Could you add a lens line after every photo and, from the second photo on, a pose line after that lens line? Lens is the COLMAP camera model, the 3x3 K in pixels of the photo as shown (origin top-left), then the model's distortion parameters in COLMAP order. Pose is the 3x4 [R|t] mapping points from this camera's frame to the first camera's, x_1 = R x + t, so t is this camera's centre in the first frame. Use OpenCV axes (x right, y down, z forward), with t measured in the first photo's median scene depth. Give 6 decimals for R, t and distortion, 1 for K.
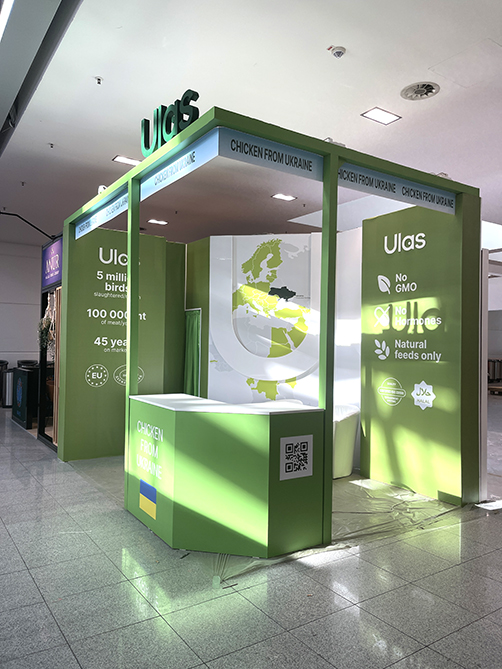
lens RADIAL K [[503.7, 0, 250.1], [0, 503.7, 336.6], [0, 0, 1]] dist [0.038504, -0.004485]
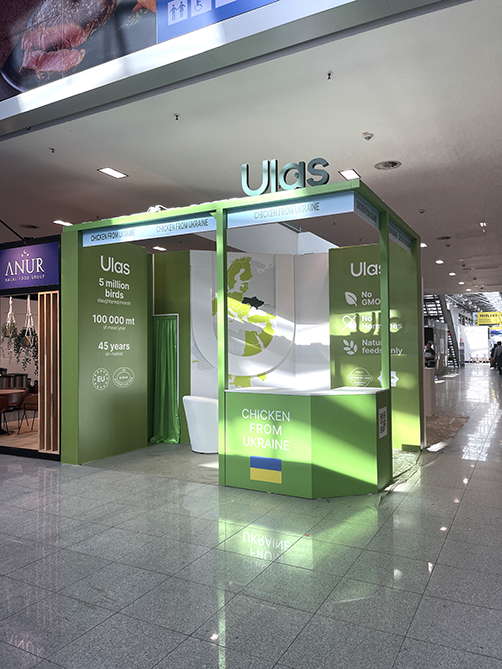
lens RADIAL K [[503.7, 0, 254.3], [0, 503.7, 334.2], [0, 0, 1]] dist [0.038504, -0.004485]
pose [[0.887599, -0.011307, 0.460477, -0.502596], [0.013179, 0.999913, -0.000850, -0.009471], [-0.460427, 0.006823, 0.887671, -0.064559]]
